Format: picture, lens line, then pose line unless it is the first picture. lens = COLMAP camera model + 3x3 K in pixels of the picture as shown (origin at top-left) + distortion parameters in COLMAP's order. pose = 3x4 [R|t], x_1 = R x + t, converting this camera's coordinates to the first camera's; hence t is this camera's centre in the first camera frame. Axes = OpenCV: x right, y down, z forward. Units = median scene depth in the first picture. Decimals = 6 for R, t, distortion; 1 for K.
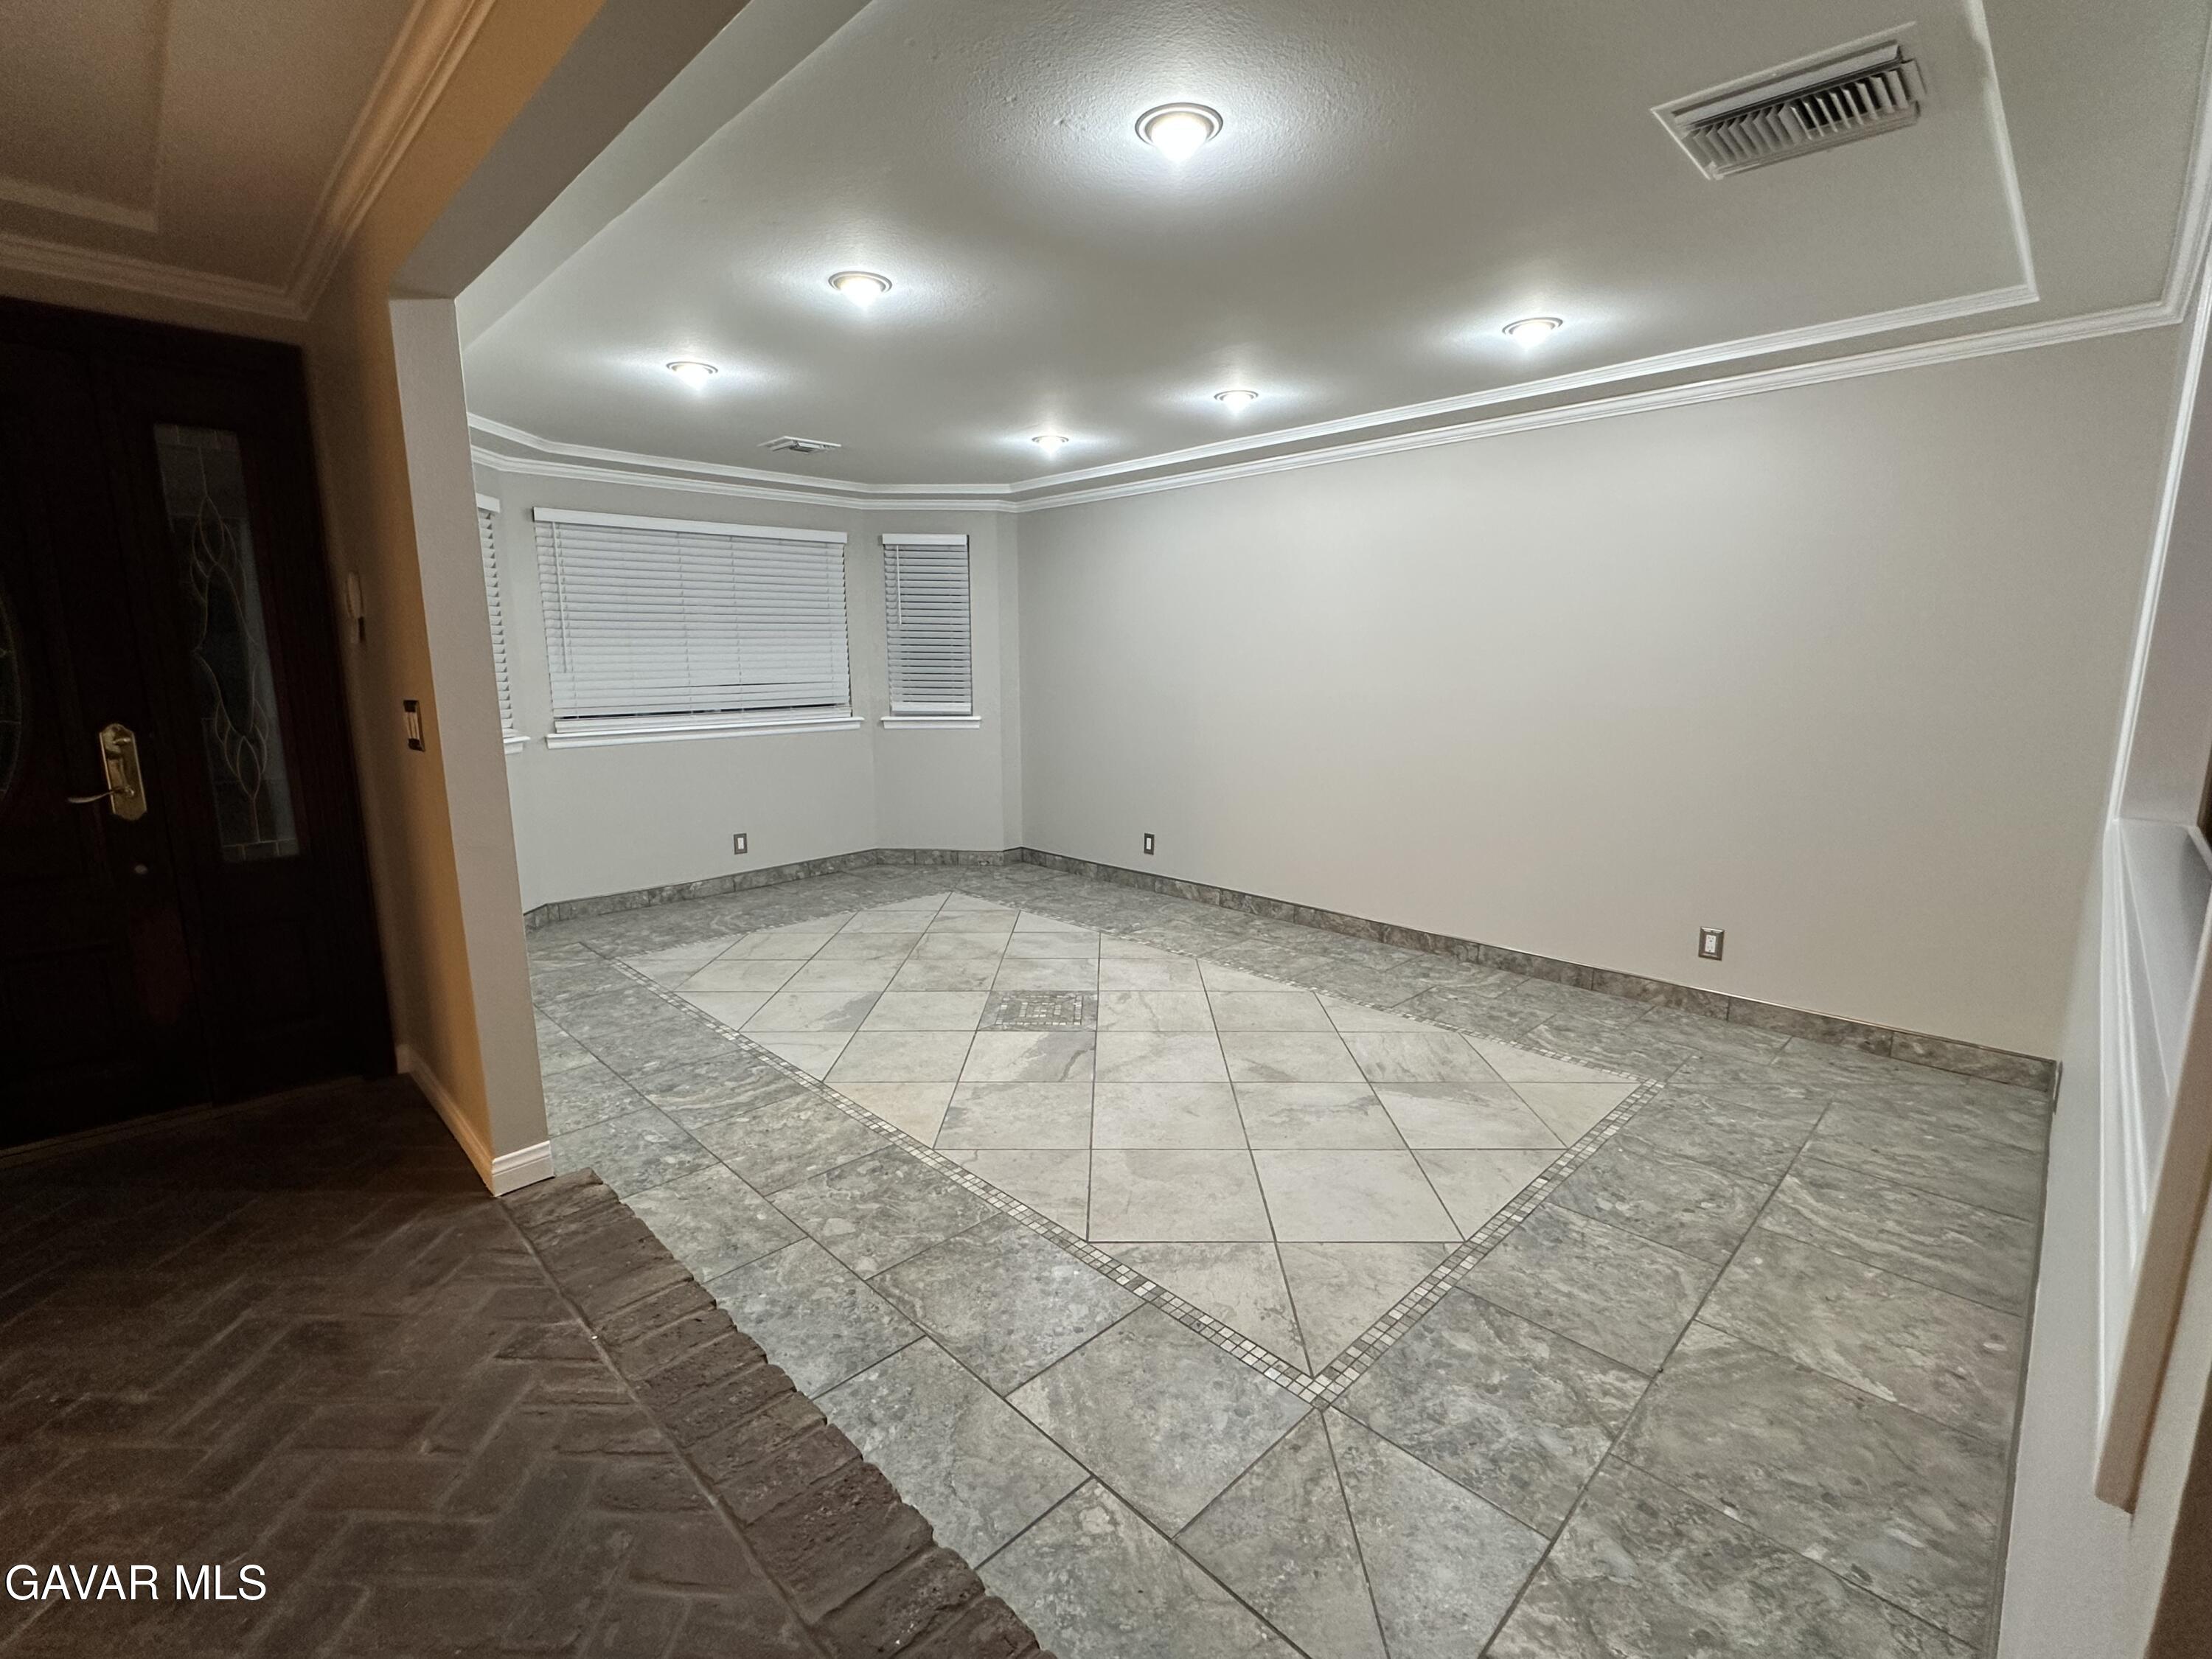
lens RADIAL K [[963.7, 0, 1144.5], [0, 963.7, 831.3], [0, 0, 1]] dist [-0.008788, 0.000884]
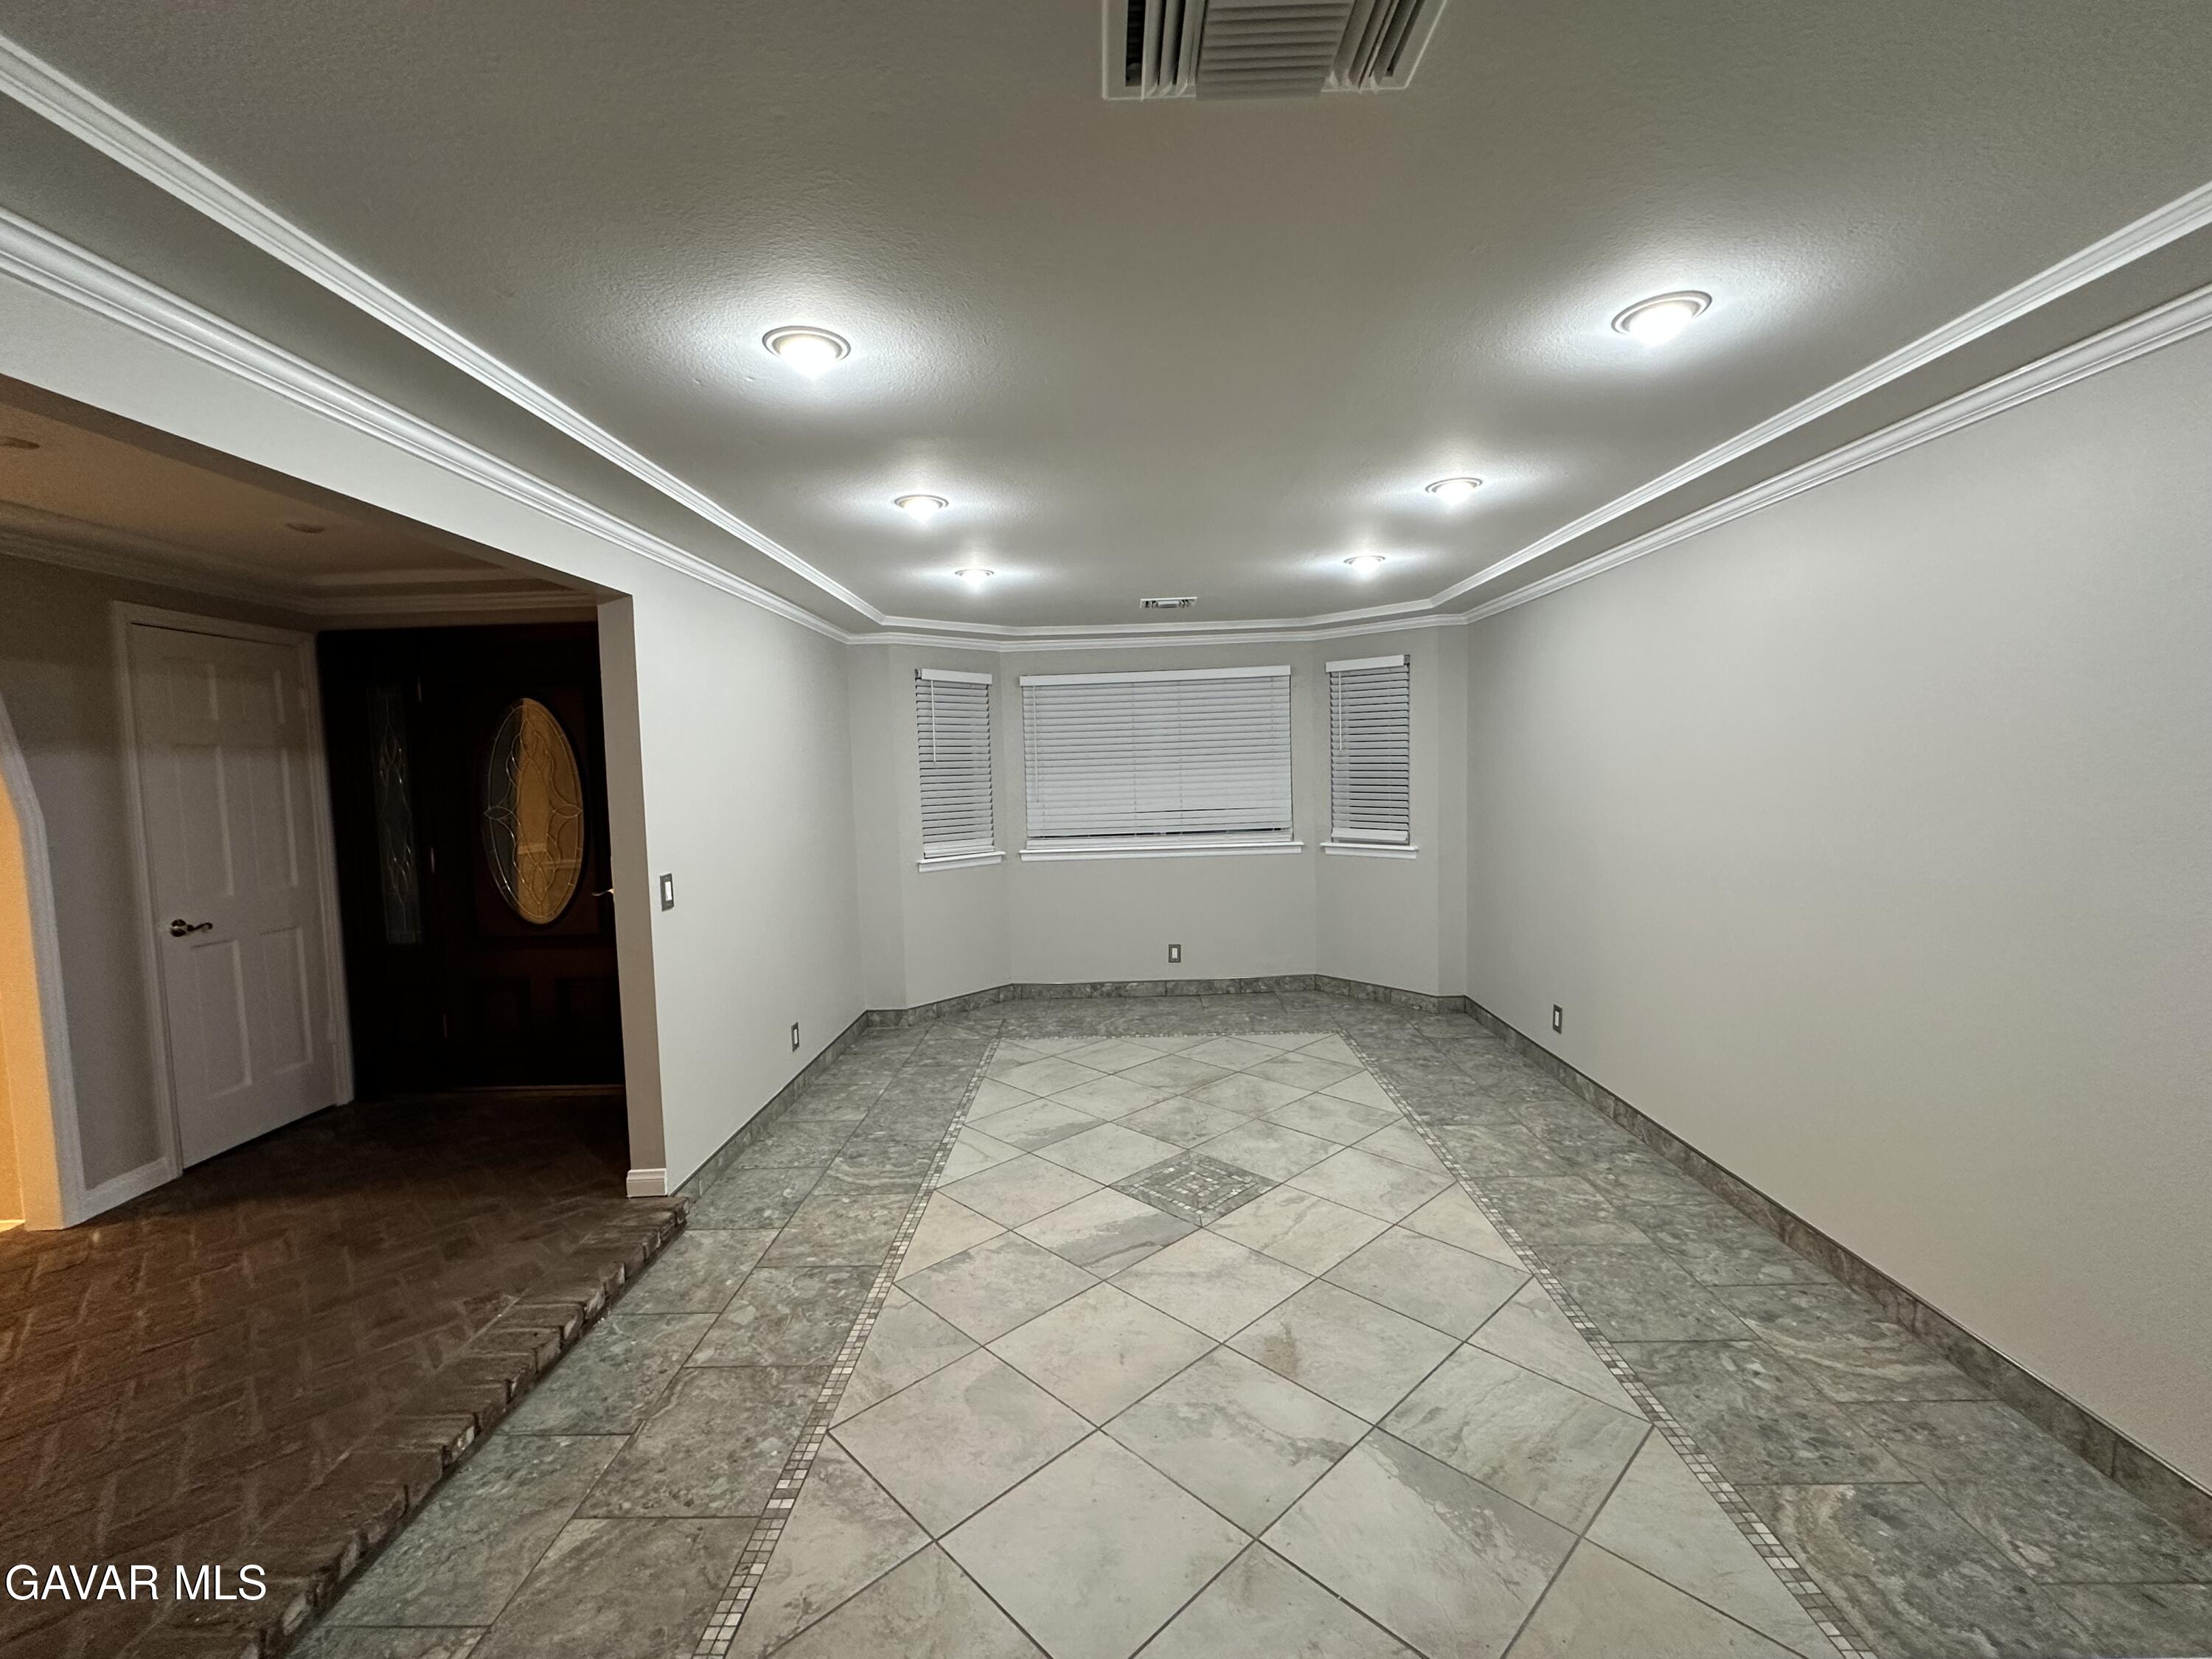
lens RADIAL K [[963.7, 0, 1144.5], [0, 963.7, 831.3], [0, 0, 1]] dist [-0.008788, 0.000884]
pose [[0.694152, 0.036557, -0.718900, 0.445238], [-0.105348, 0.993115, -0.051221, -0.085639], [0.712078, 0.111290, 0.693224, 0.257299]]
